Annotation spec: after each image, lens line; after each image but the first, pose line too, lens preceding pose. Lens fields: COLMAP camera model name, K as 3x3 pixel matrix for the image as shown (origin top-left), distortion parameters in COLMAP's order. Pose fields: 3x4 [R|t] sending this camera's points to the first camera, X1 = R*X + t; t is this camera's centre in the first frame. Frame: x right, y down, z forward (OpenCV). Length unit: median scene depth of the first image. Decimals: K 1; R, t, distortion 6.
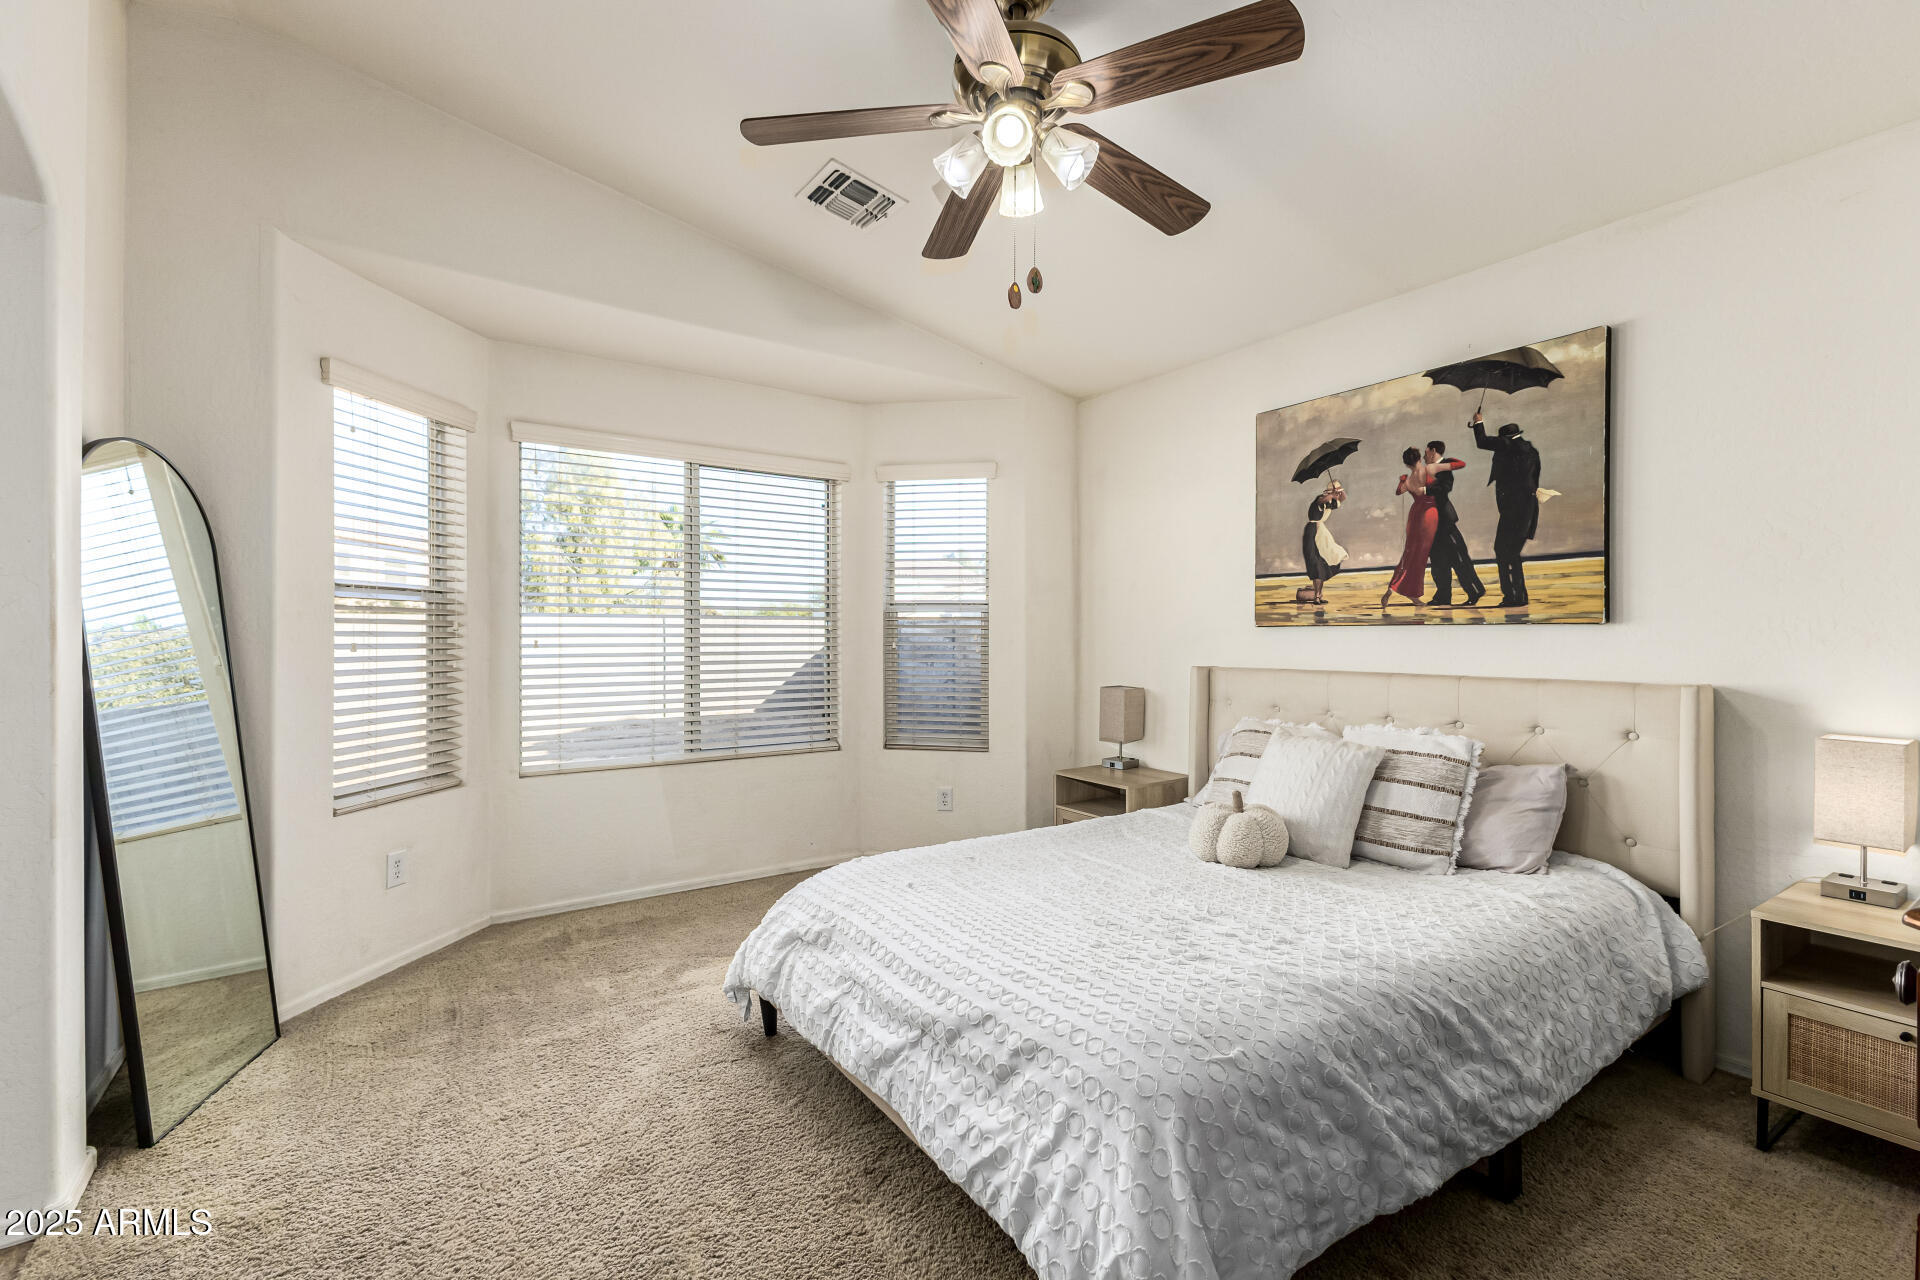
lens RADIAL K [[836.1, 0, 966.8], [0, 836.1, 639.3], [0, 0, 1]] dist [0.013337, -0.000205]
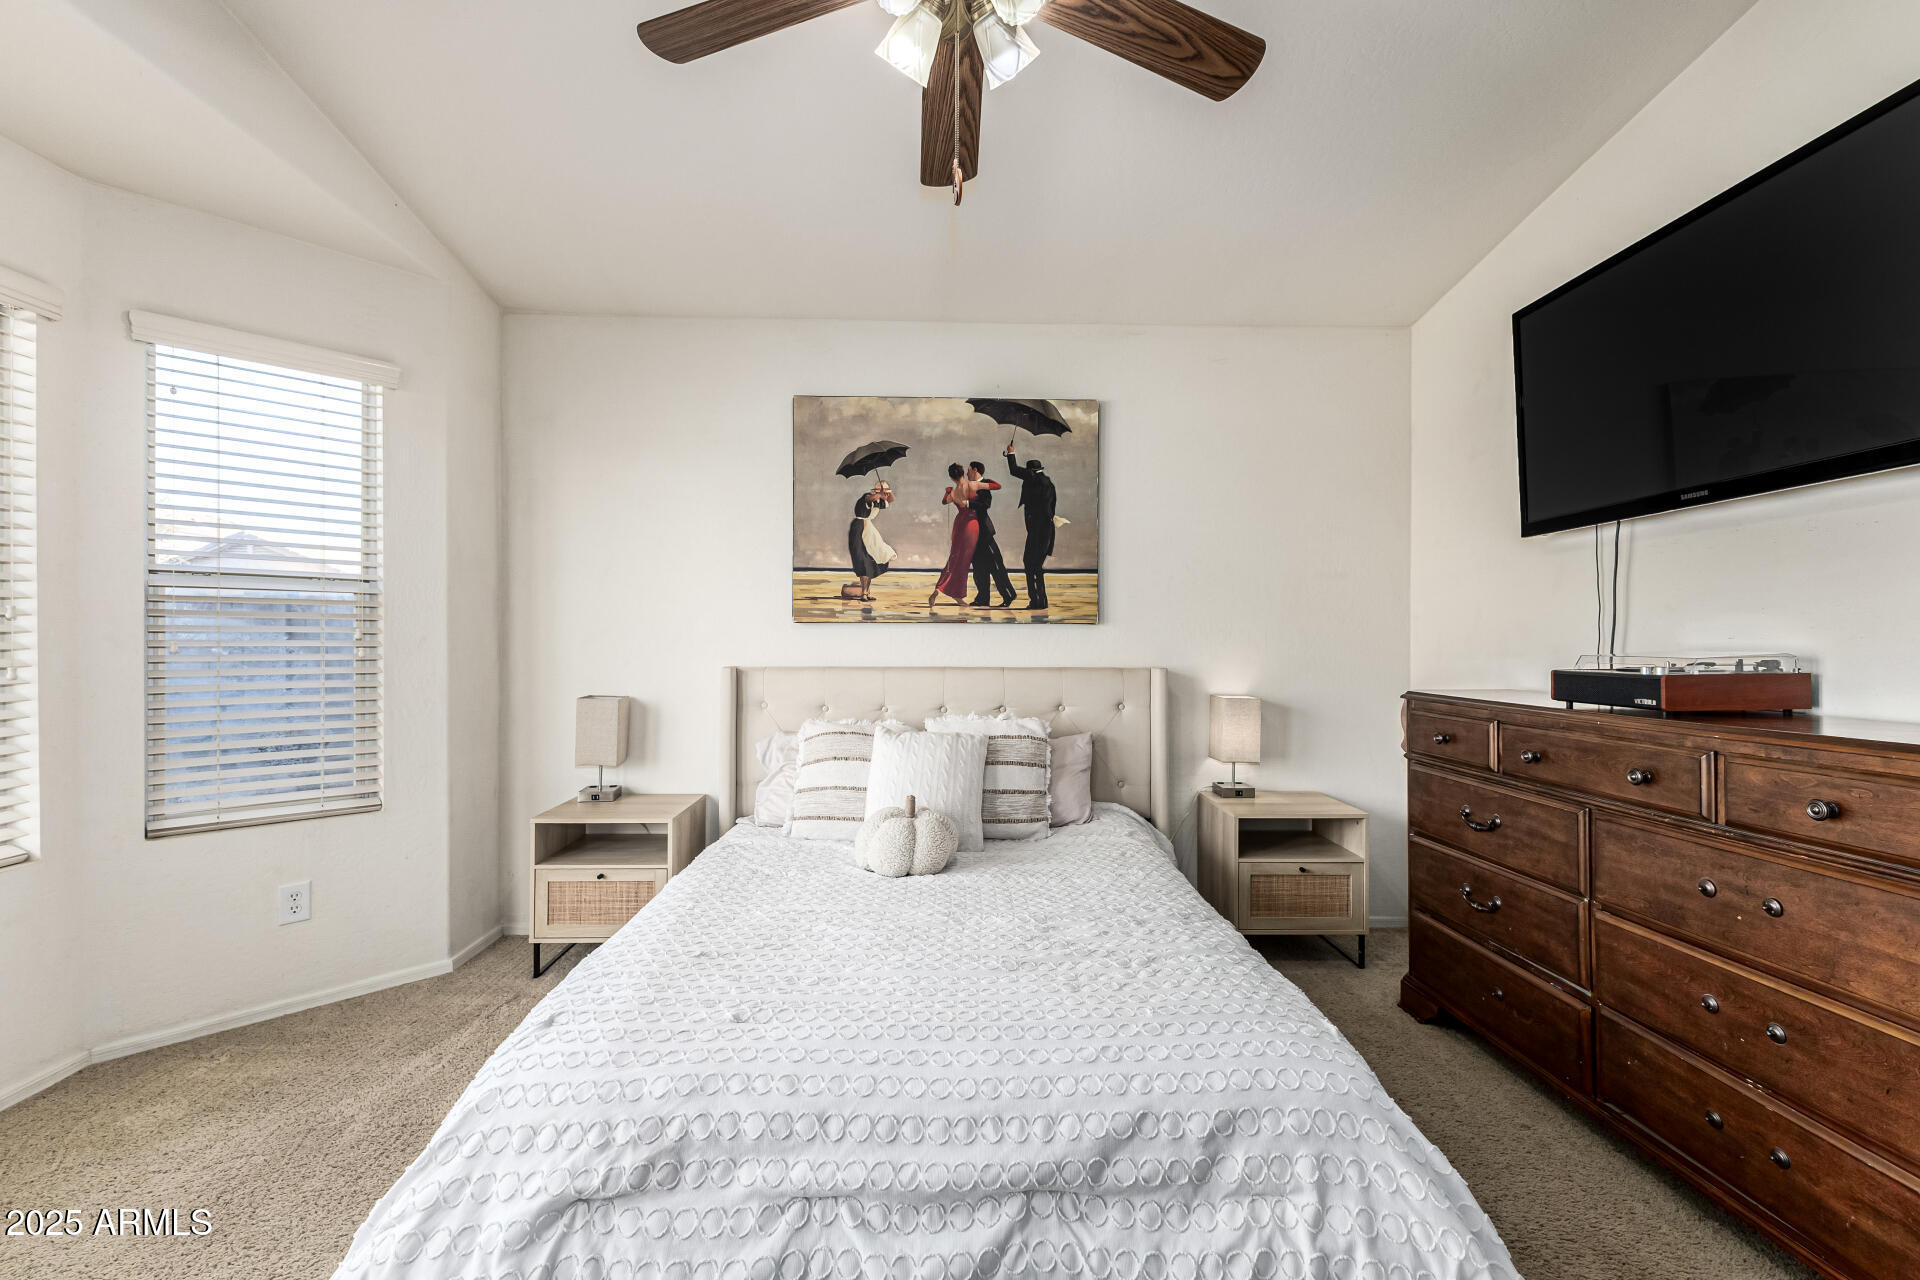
lens RADIAL K [[836.1, 0, 963.8], [0, 836.1, 637.0], [0, 0, 1]] dist [0.013337, -0.000205]
pose [[0.541880, -0.000910, 0.840455, -0.436340], [0.000331, 1.000000, 0.000870, 0.000576], [-0.840456, -0.000193, 0.541880, 0.430773]]
